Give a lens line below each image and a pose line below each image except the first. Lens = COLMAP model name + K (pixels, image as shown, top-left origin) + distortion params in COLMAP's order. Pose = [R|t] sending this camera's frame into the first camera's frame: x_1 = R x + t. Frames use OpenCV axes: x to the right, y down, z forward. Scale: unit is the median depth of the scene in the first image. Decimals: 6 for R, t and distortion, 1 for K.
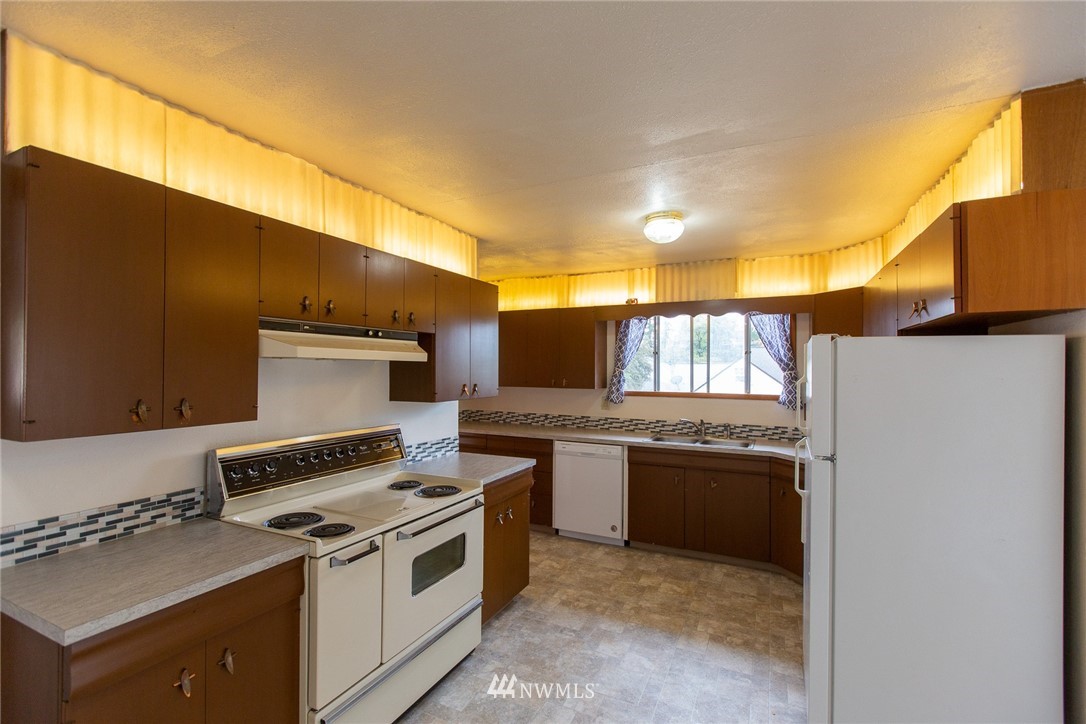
lens RADIAL K [[481.1, 0, 541.2], [0, 481.1, 363.2], [0, 0, 1]] dist [0.001334, 0.000466]
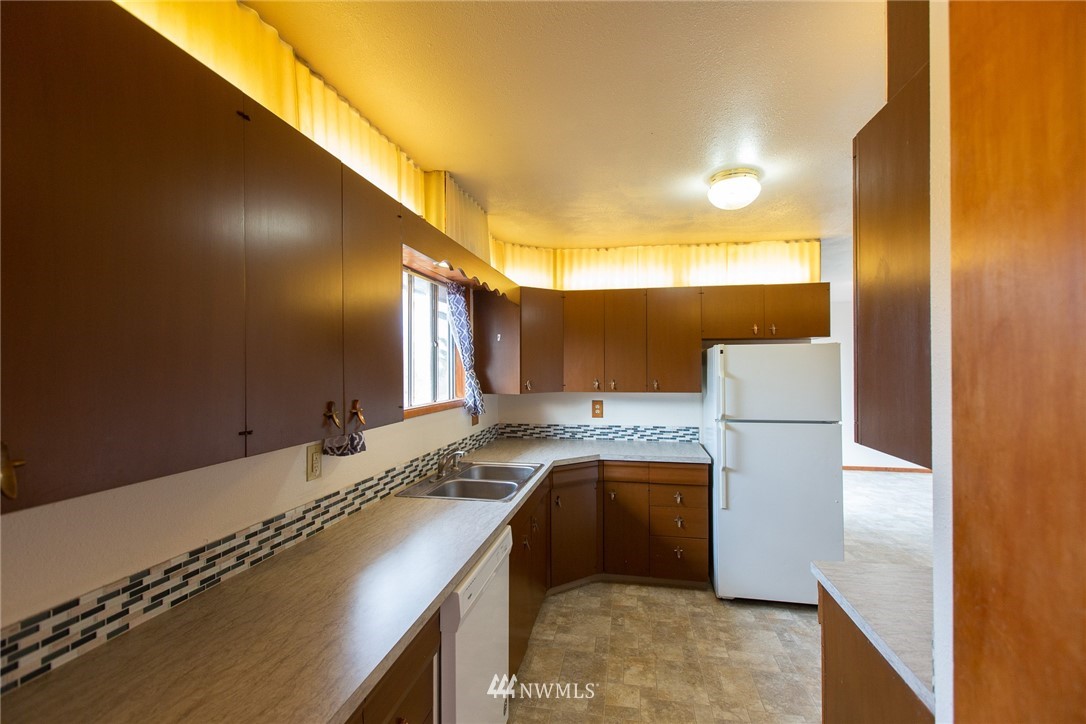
lens RADIAL K [[481.1, 0, 541.2], [0, 481.1, 363.2], [0, 0, 1]] dist [0.001334, 0.000466]
pose [[-0.258514, 0.004221, 0.965998, -0.356842], [-0.006511, 0.999960, -0.006112, 0.011794], [-0.965986, -0.007870, -0.258476, 1.239145]]
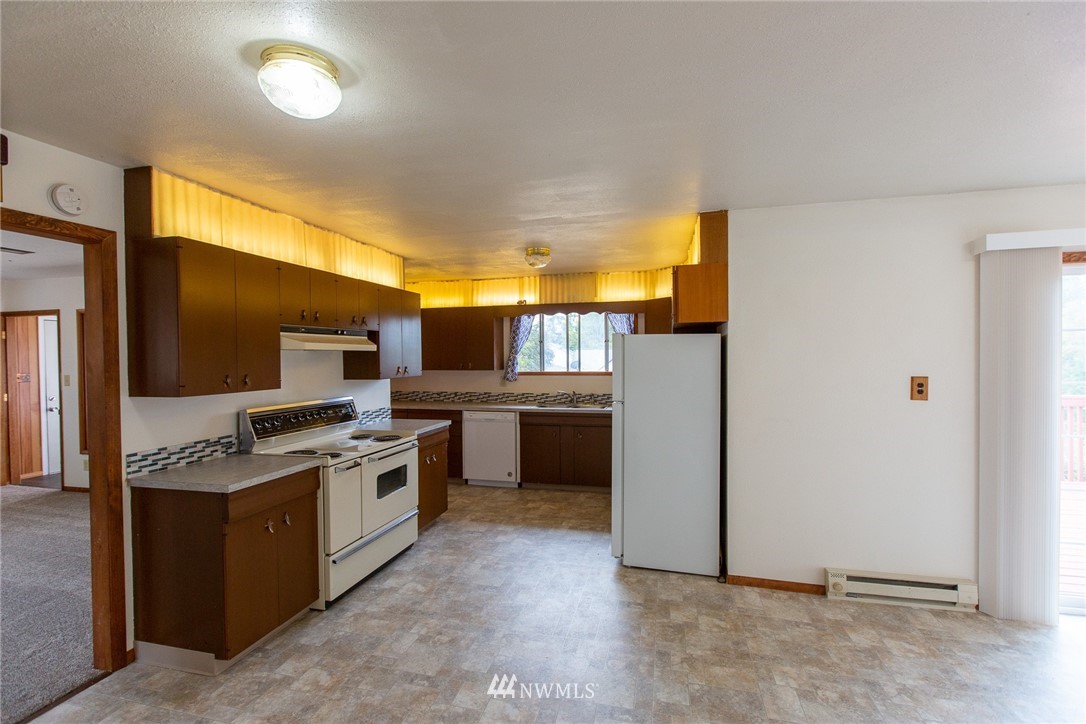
lens RADIAL K [[493.4, 0, 543.0], [0, 493.4, 362.0], [0, 0, 1]] dist [-0.000670, -0.000248]
pose [[0.980100, -0.016767, 0.197793, -0.026954], [0.011858, 0.999592, 0.025977, -0.001760], [-0.198148, -0.023114, 0.979900, -0.396655]]
